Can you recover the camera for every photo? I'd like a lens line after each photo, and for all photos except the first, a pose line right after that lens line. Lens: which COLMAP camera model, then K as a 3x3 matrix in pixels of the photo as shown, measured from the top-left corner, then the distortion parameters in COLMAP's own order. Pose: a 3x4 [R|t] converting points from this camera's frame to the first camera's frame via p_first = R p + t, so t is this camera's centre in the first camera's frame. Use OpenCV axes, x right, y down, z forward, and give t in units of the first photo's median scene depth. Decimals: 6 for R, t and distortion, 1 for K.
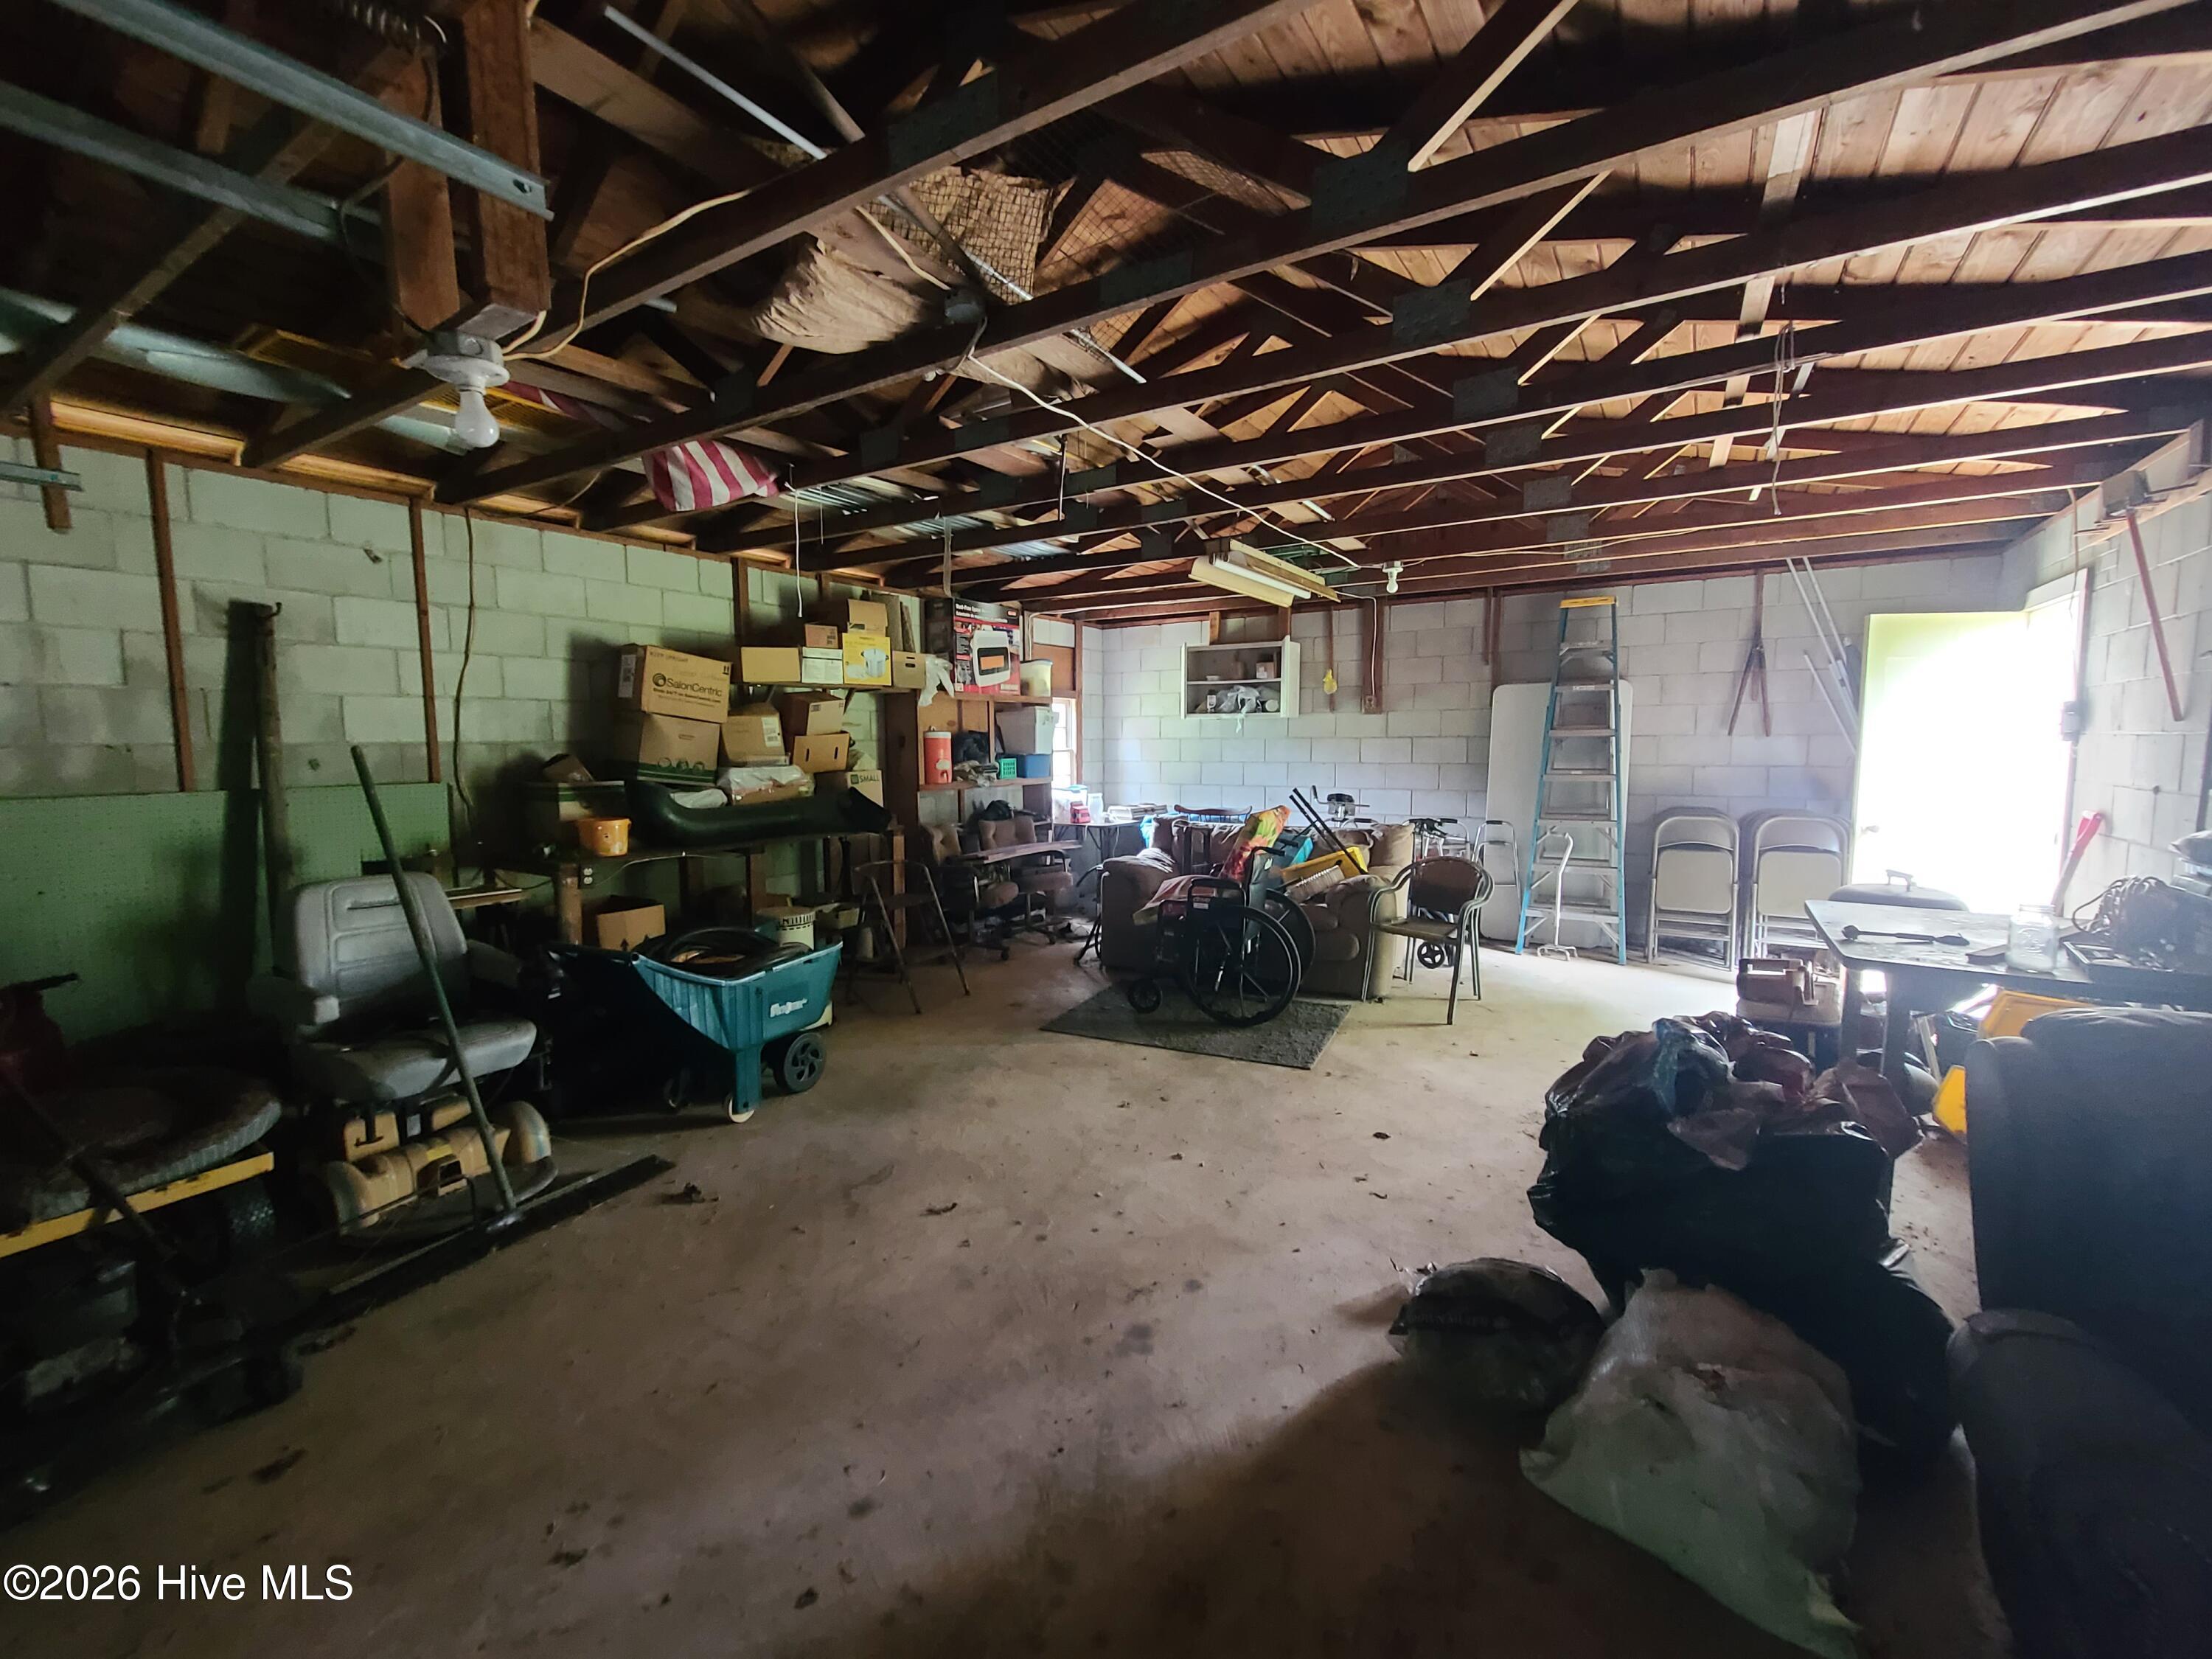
lens RADIAL K [[906.8, 0, 1113.1], [0, 906.8, 833.1], [0, 0, 1]] dist [-0.000017, -0.000054]
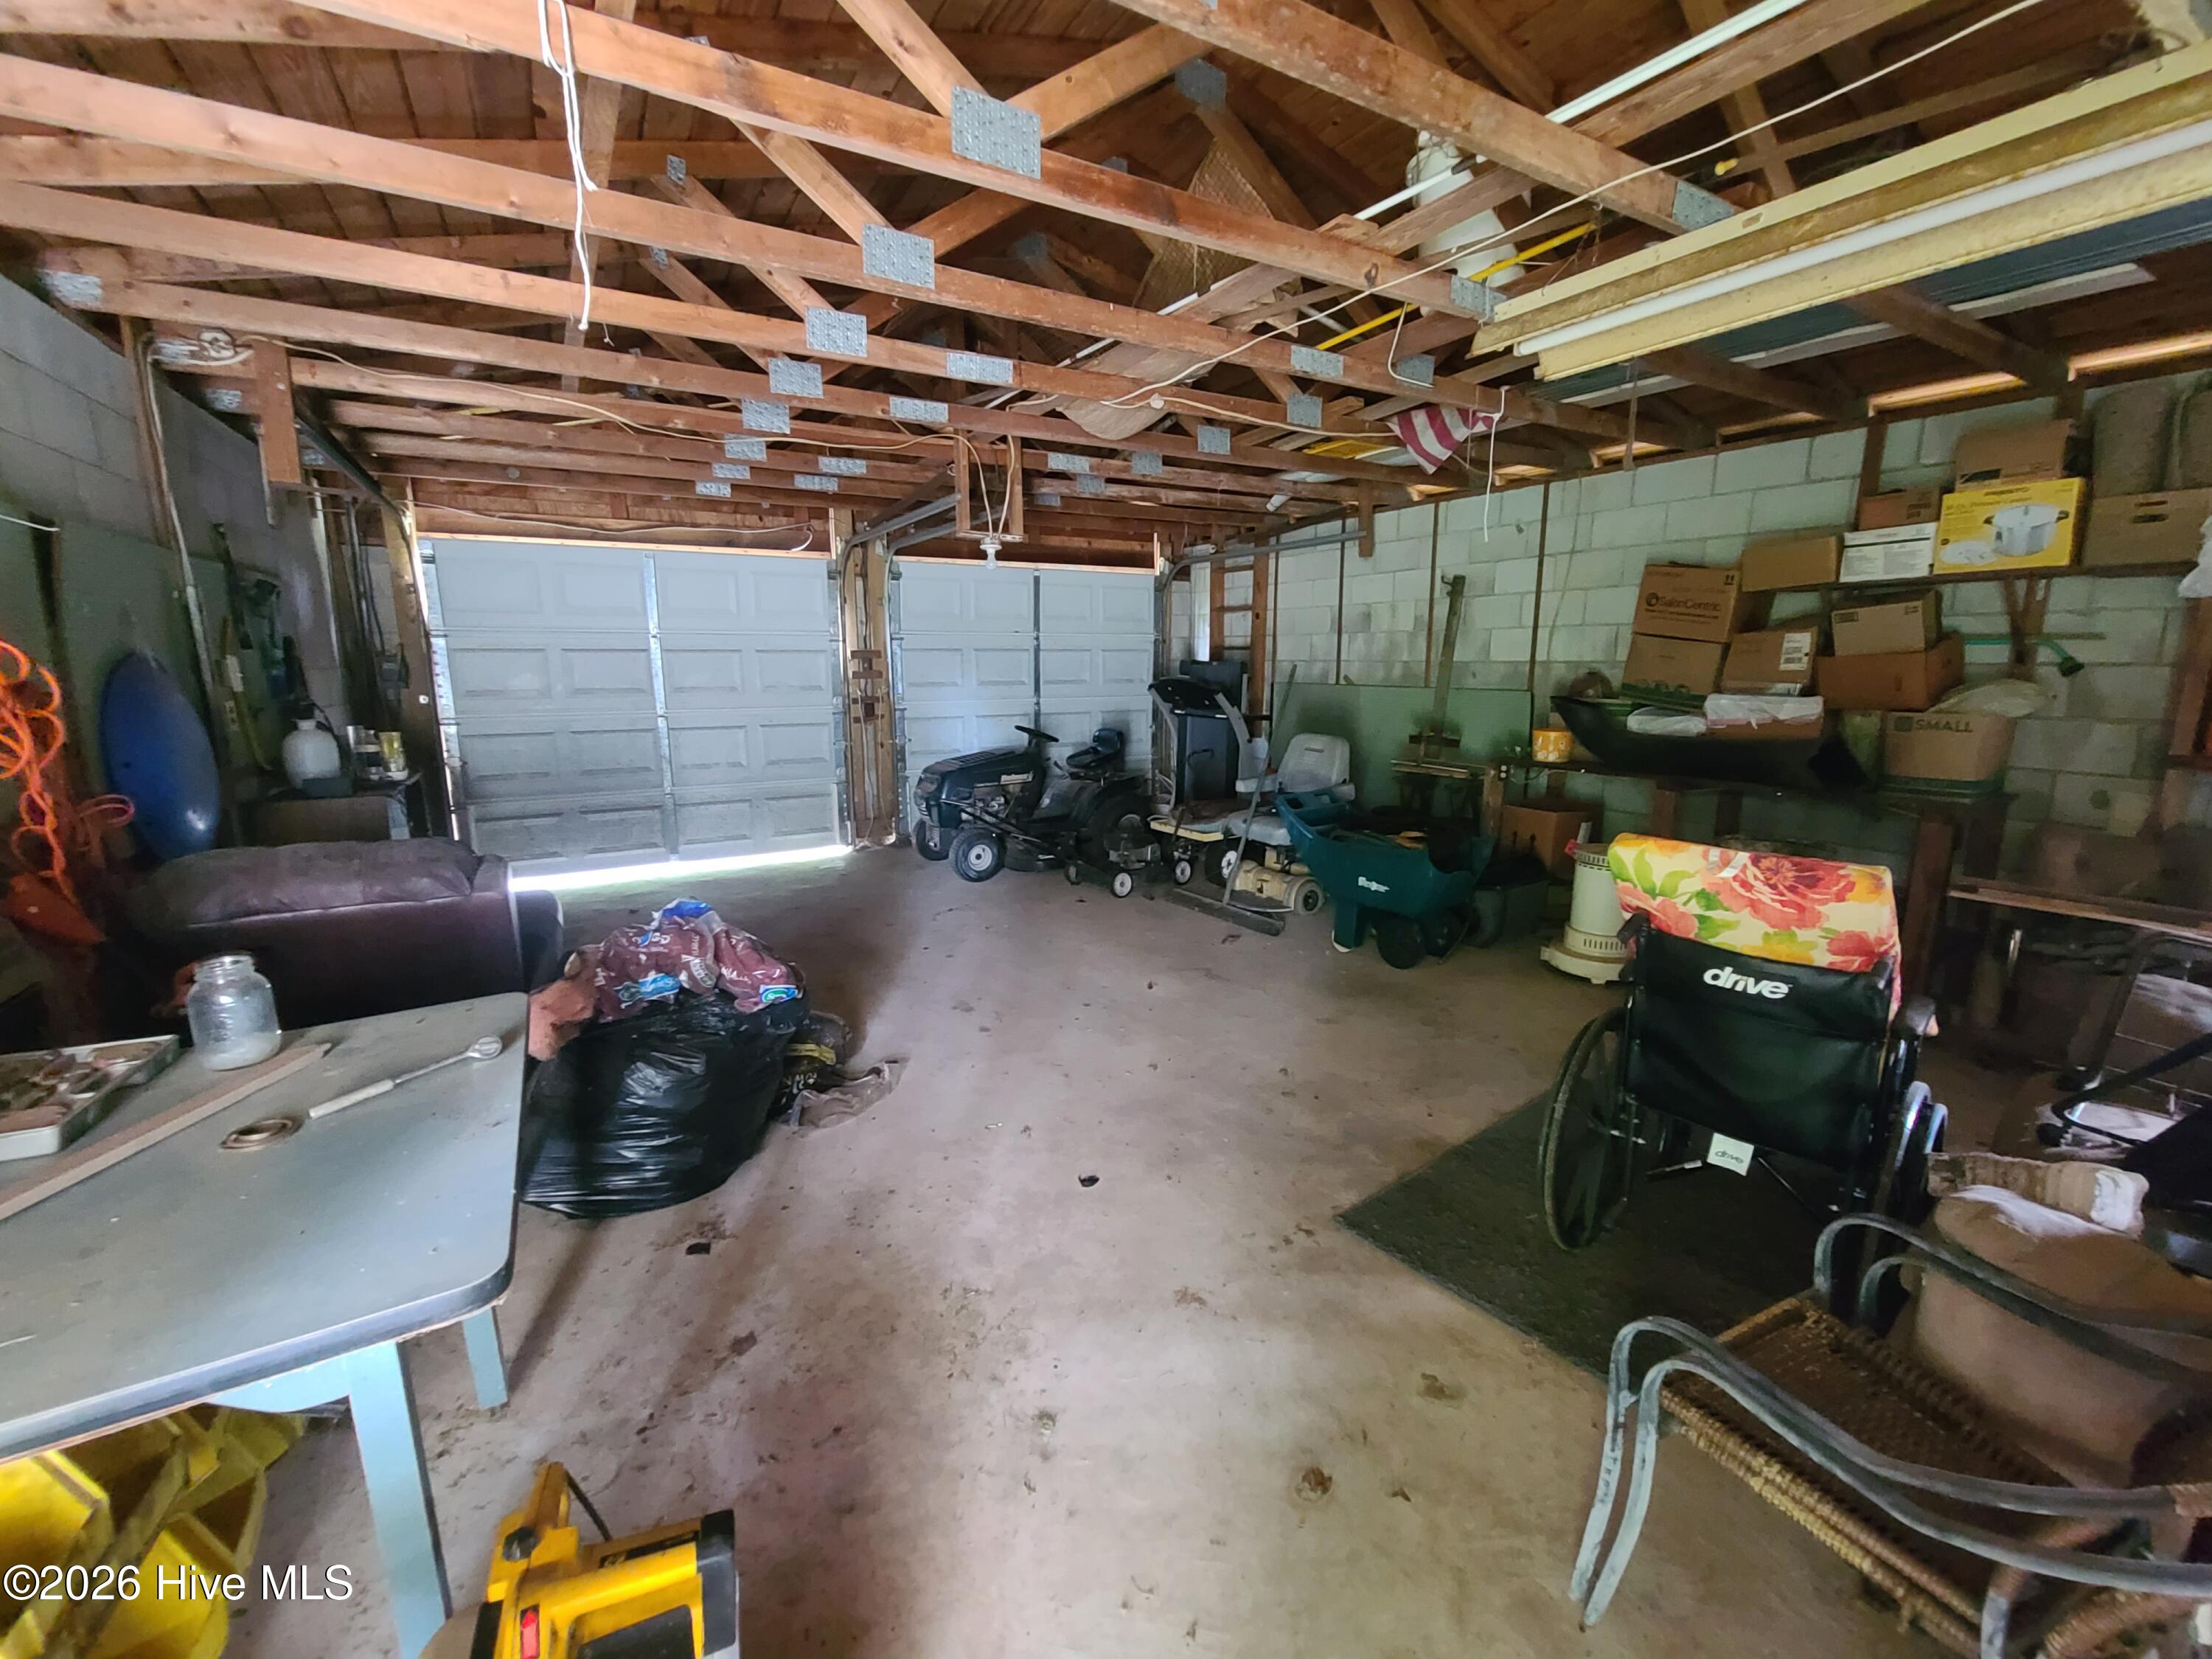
lens RADIAL K [[906.8, 0, 1107.1], [0, 906.8, 817.7], [0, 0, 1]] dist [-0.000017, -0.000054]
pose [[-0.457305, 0.159628, -0.874866, 0.751448], [-0.090843, 0.970228, 0.224512, -0.118755], [0.884658, 0.182146, -0.429189, 1.054253]]
